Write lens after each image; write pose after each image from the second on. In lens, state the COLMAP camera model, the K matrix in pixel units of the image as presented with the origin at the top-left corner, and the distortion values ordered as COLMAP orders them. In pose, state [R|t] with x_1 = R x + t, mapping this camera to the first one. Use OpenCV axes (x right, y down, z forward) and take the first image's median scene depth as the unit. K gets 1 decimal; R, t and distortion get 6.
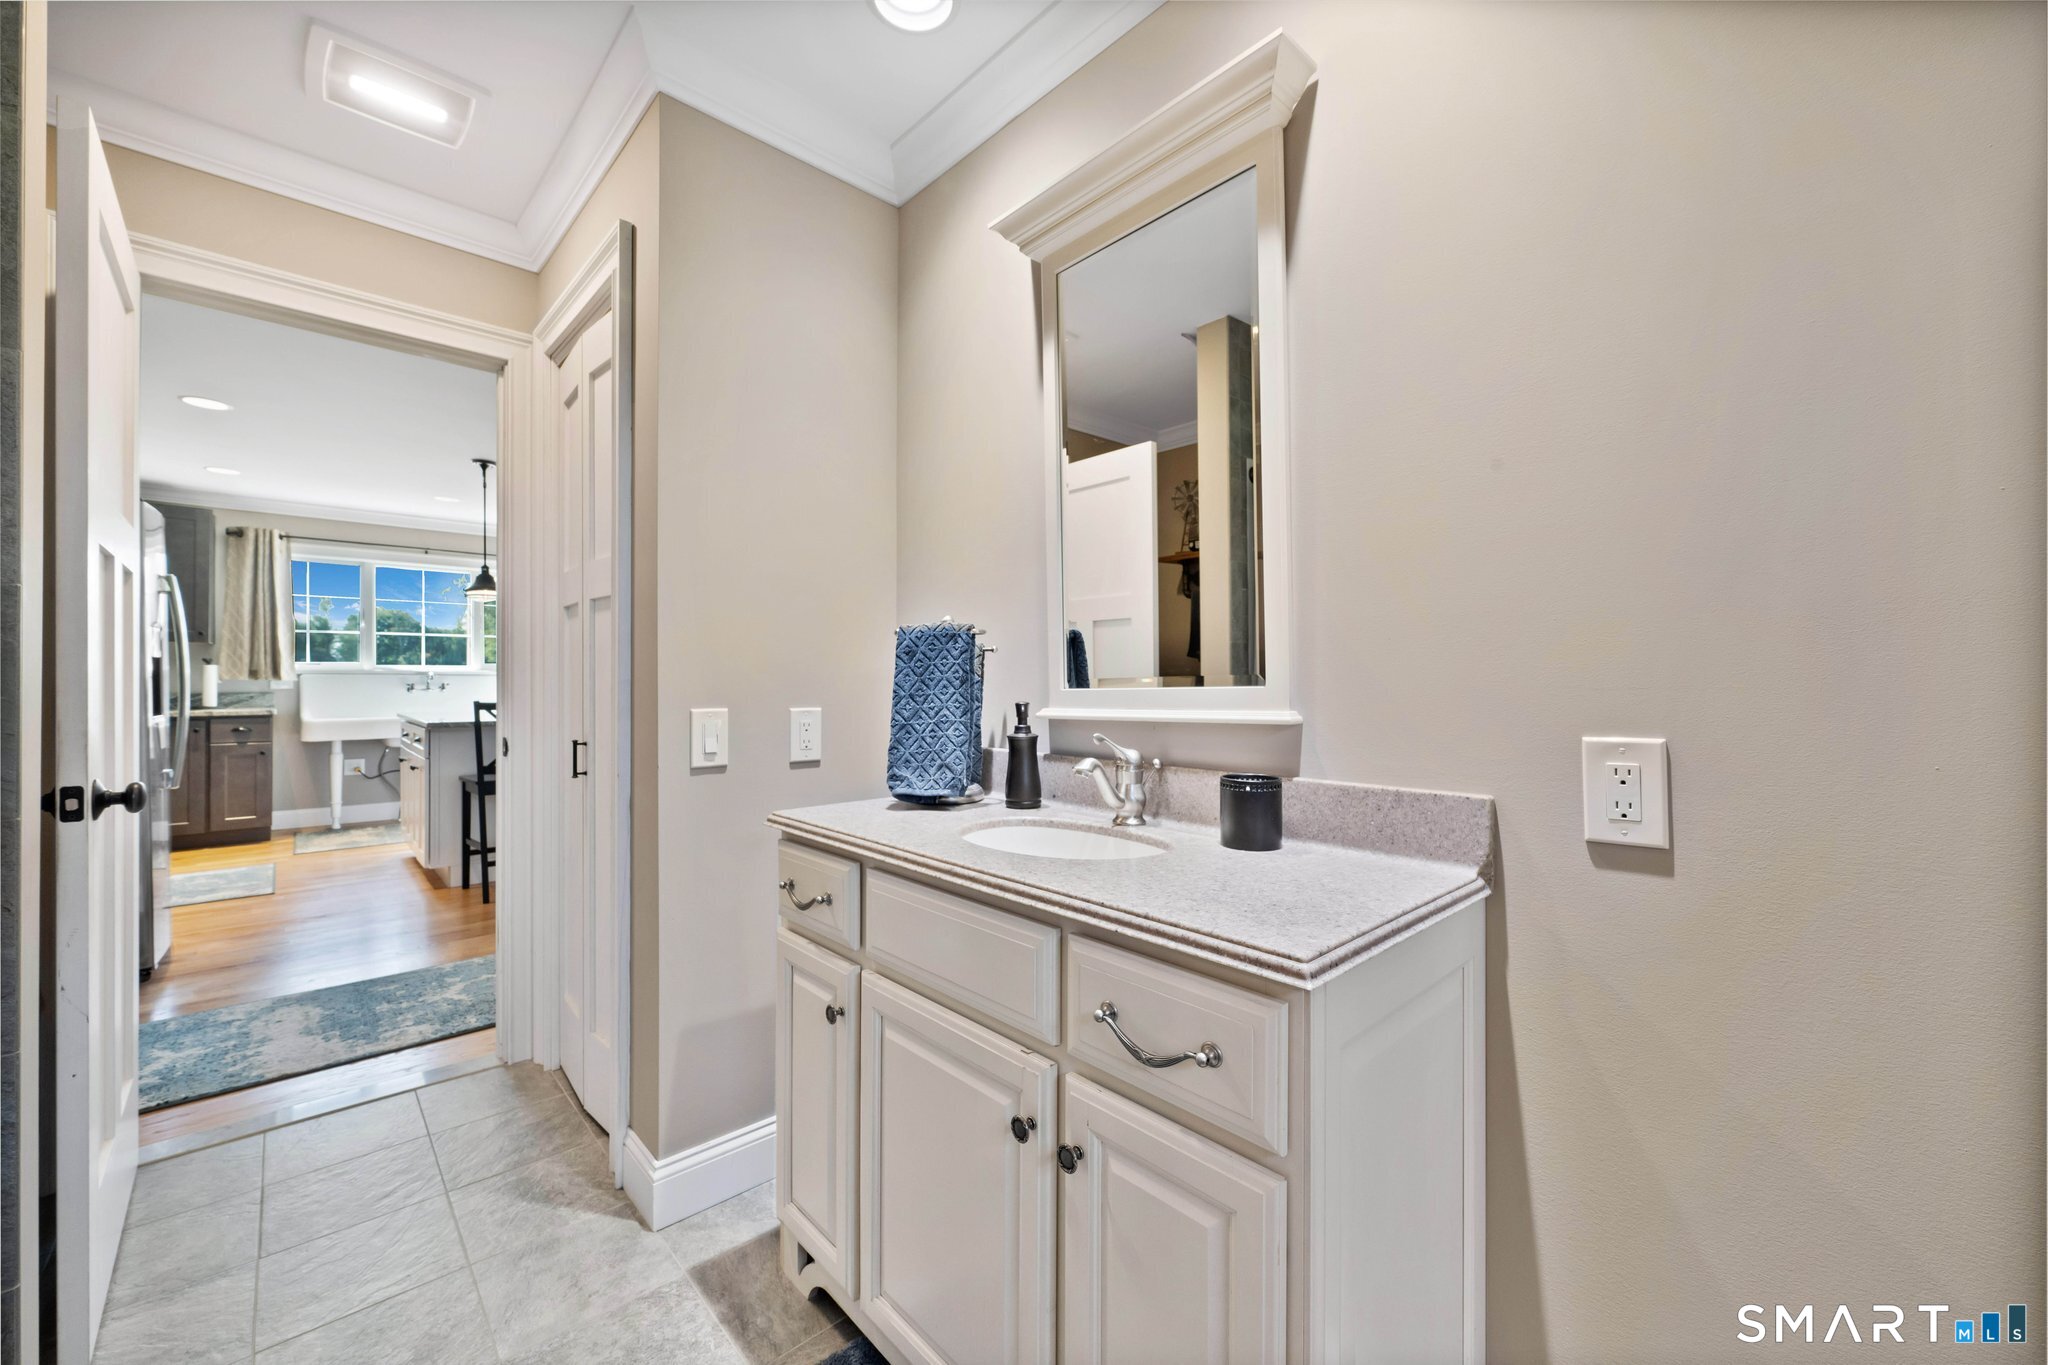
lens RADIAL K [[791.2, 0, 1024.0], [0, 791.2, 682.5], [0, 0, 1]] dist [0.000048, -0.000092]
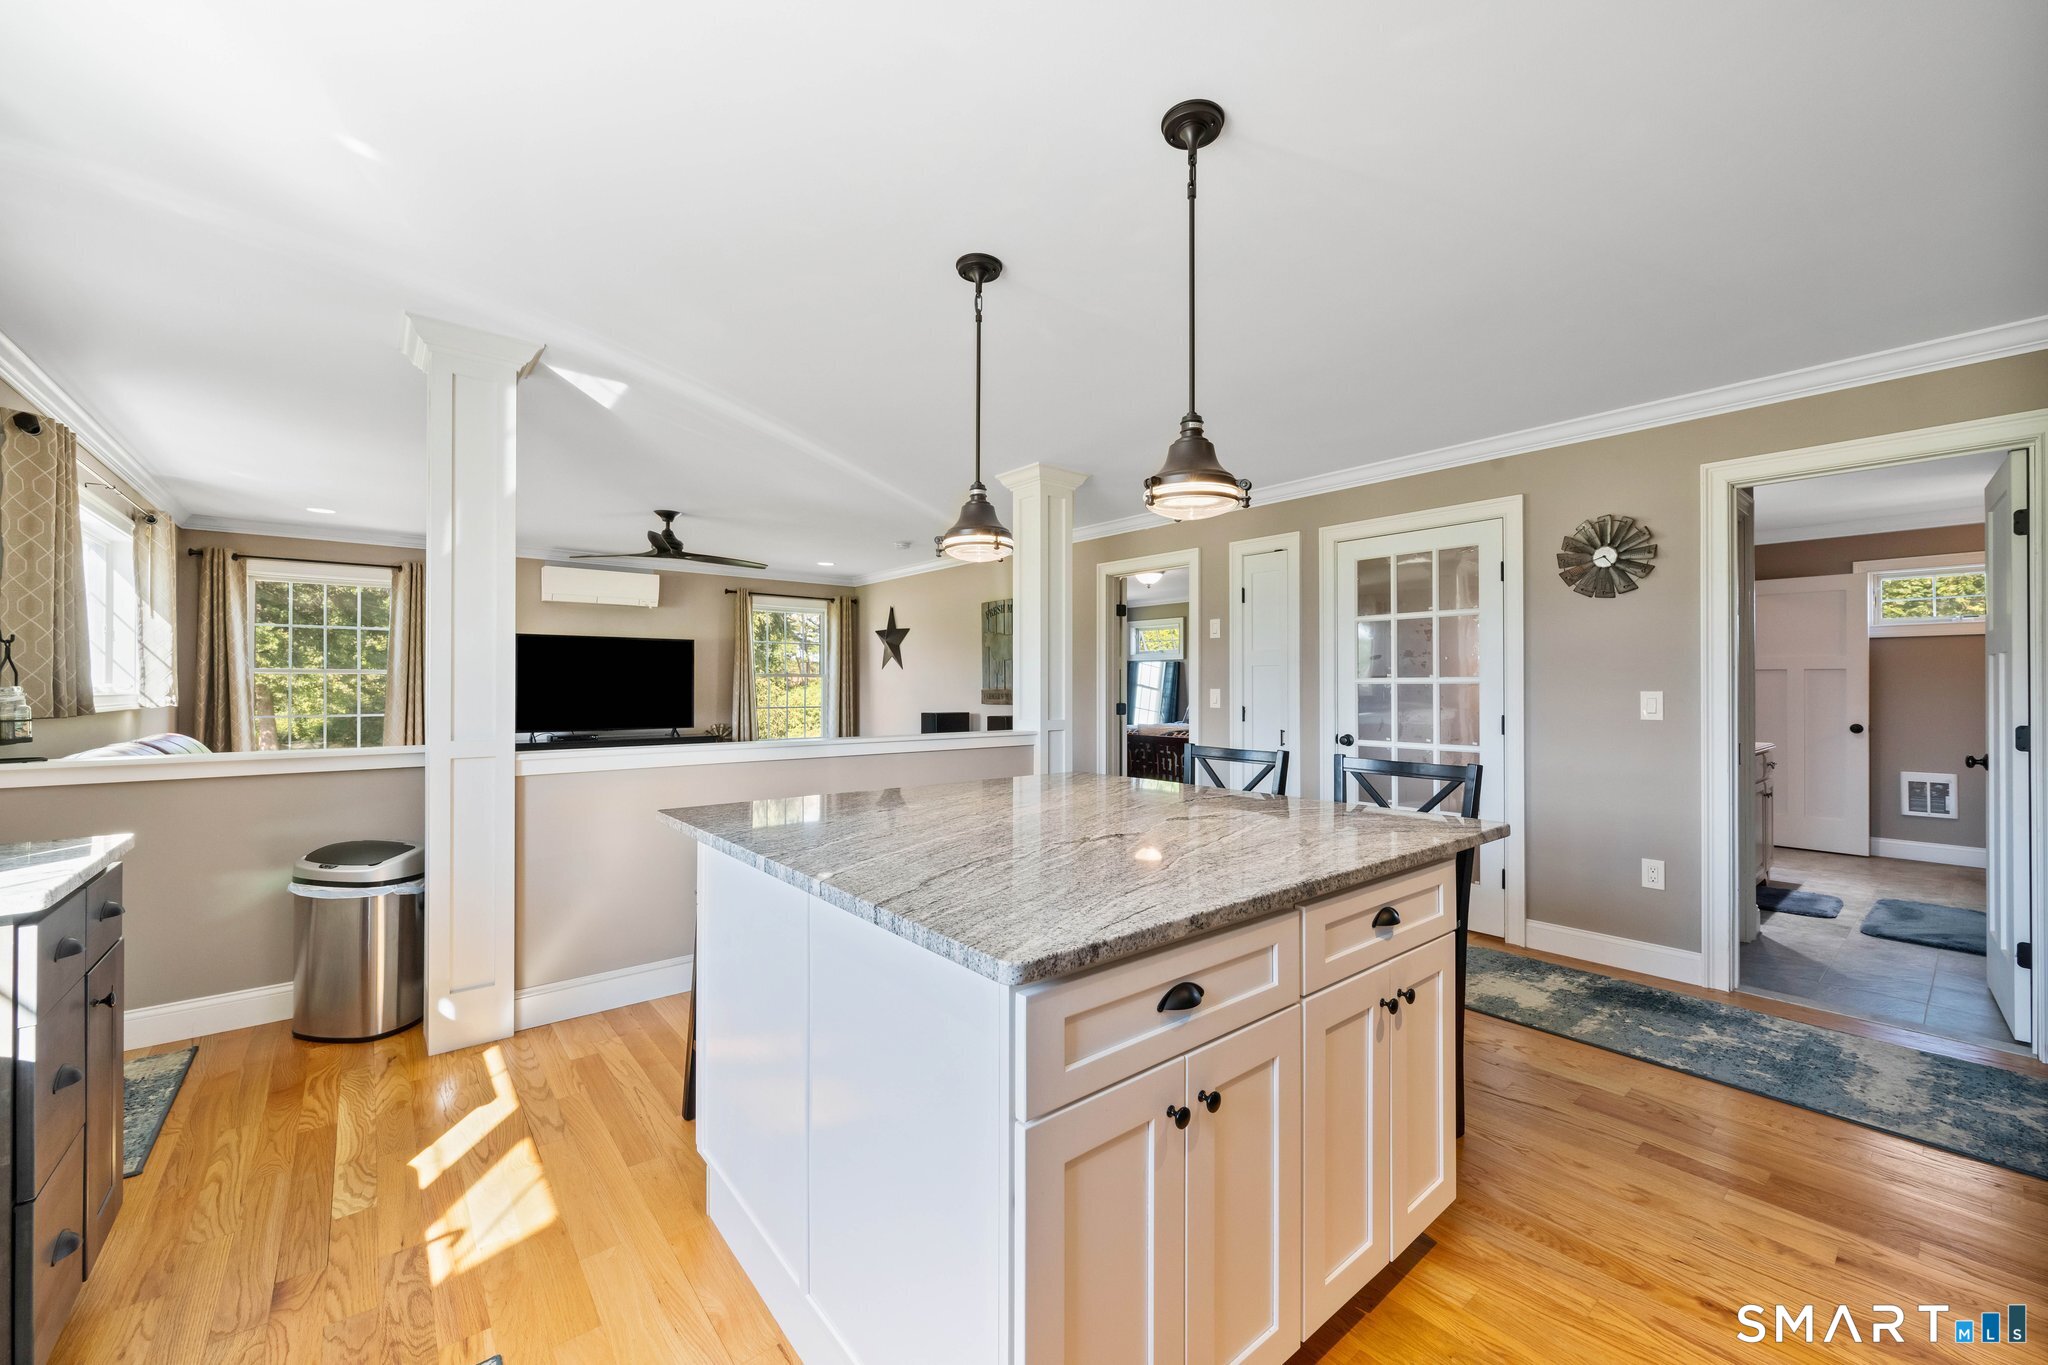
lens RADIAL K [[805.3, 0, 1024.0], [0, 805.3, 682.5], [0, 0, 1]] dist [-0.000959, -0.000001]
pose [[0.058431, 0.002515, 0.998288, -0.832542], [0.005736, 0.999979, -0.002855, -0.021361], [-0.998275, 0.005893, 0.058416, 0.841288]]
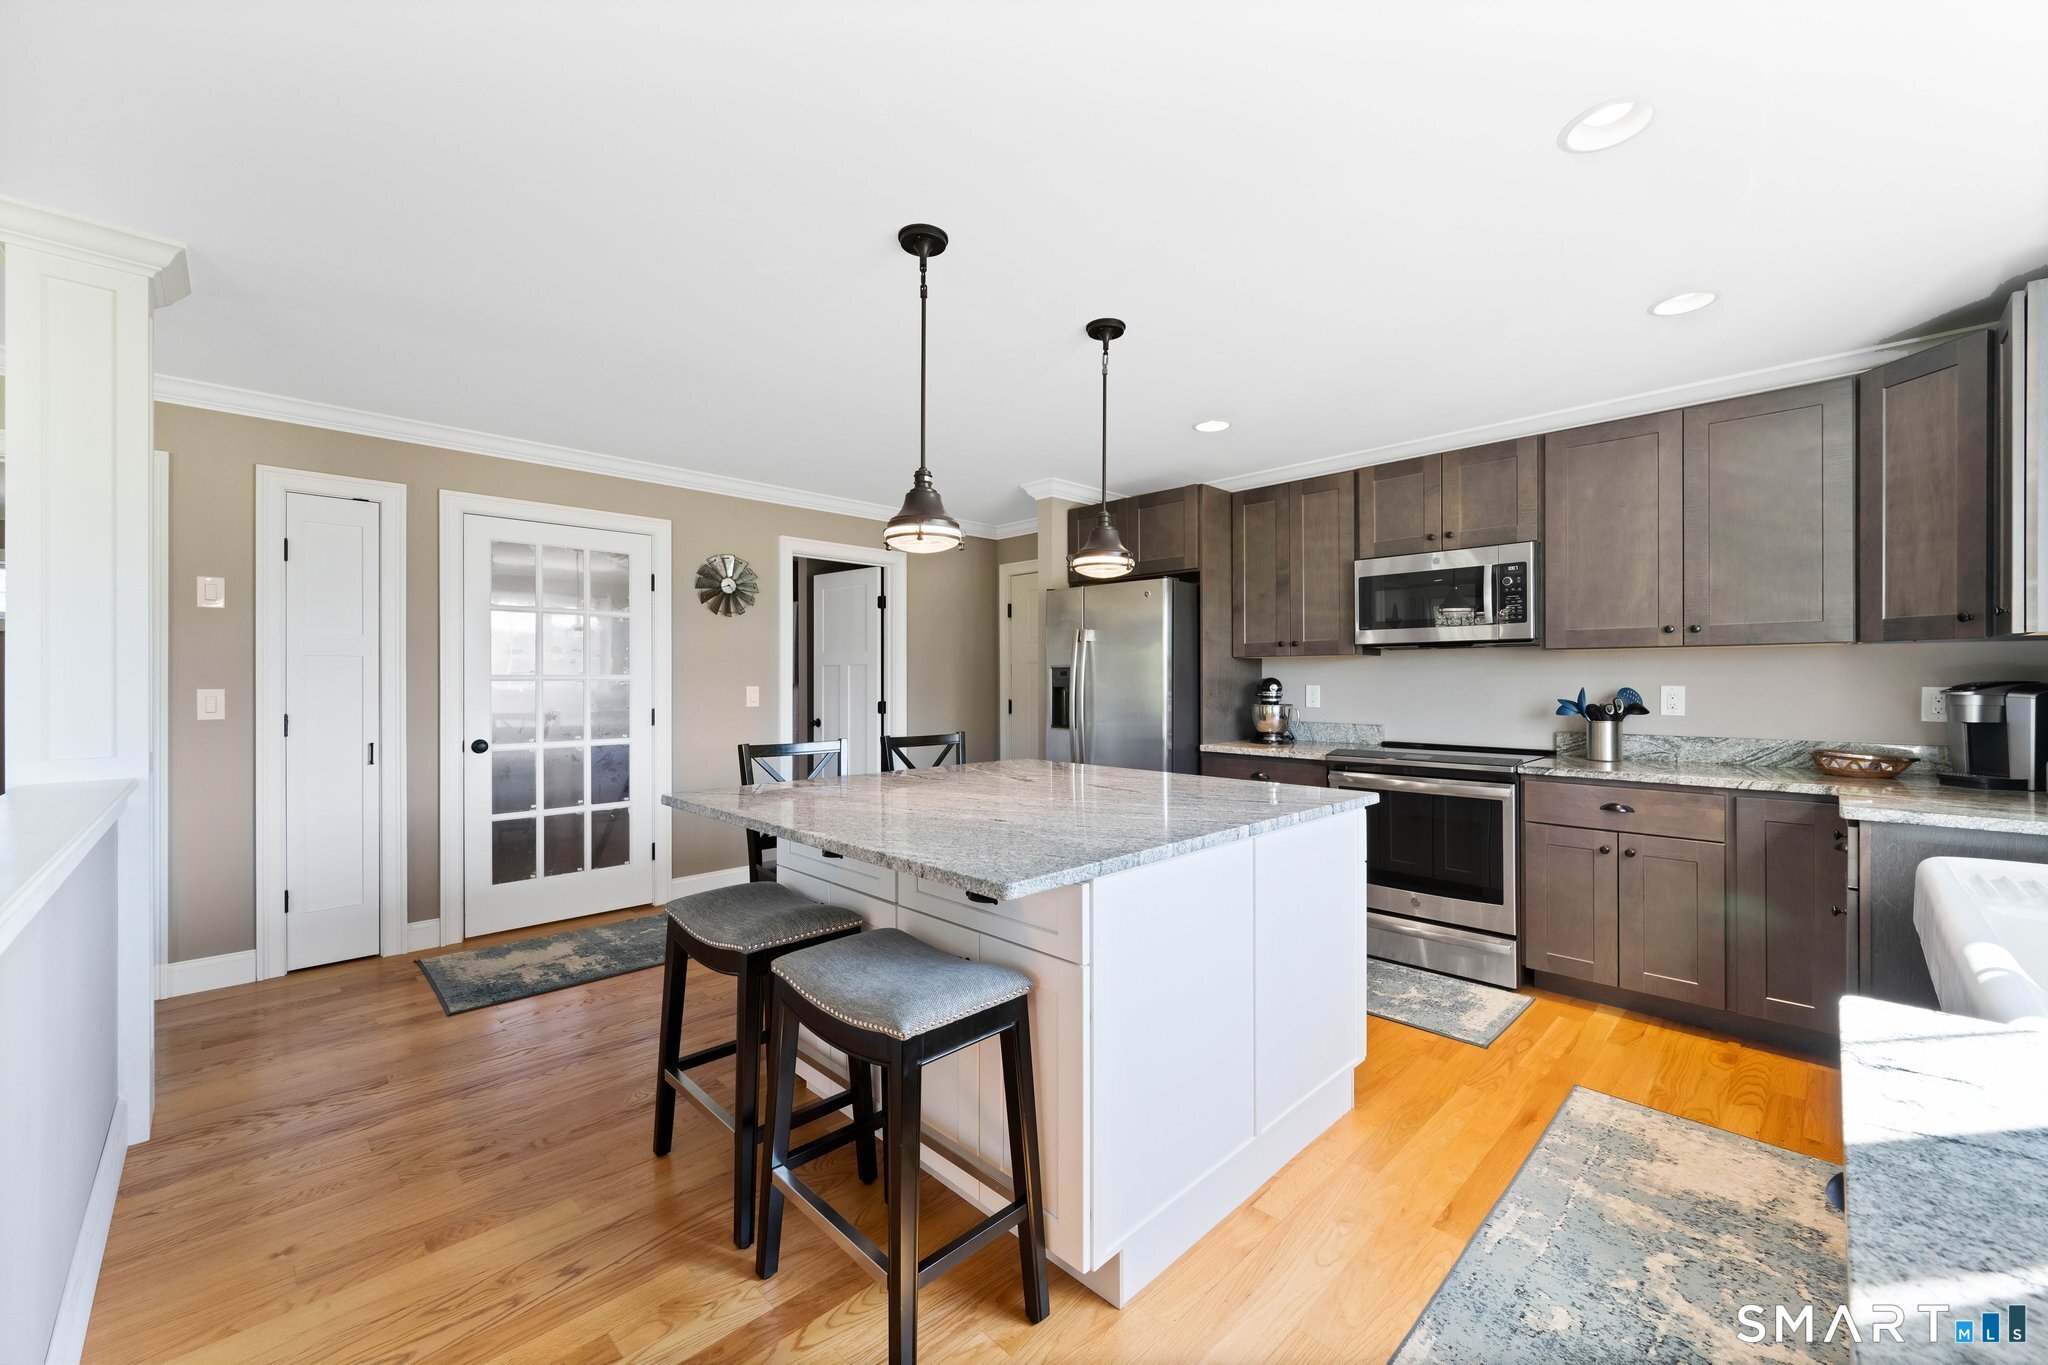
lens RADIAL K [[805.3, 0, 1024.0], [0, 805.3, 682.5], [0, 0, 1]] dist [-0.000959, -0.000001]
pose [[-0.999483, -0.000154, -0.032149, -0.504653], [-0.000440, 0.999960, 0.008886, -0.025257], [0.032146, 0.008895, -0.999444, 1.219048]]
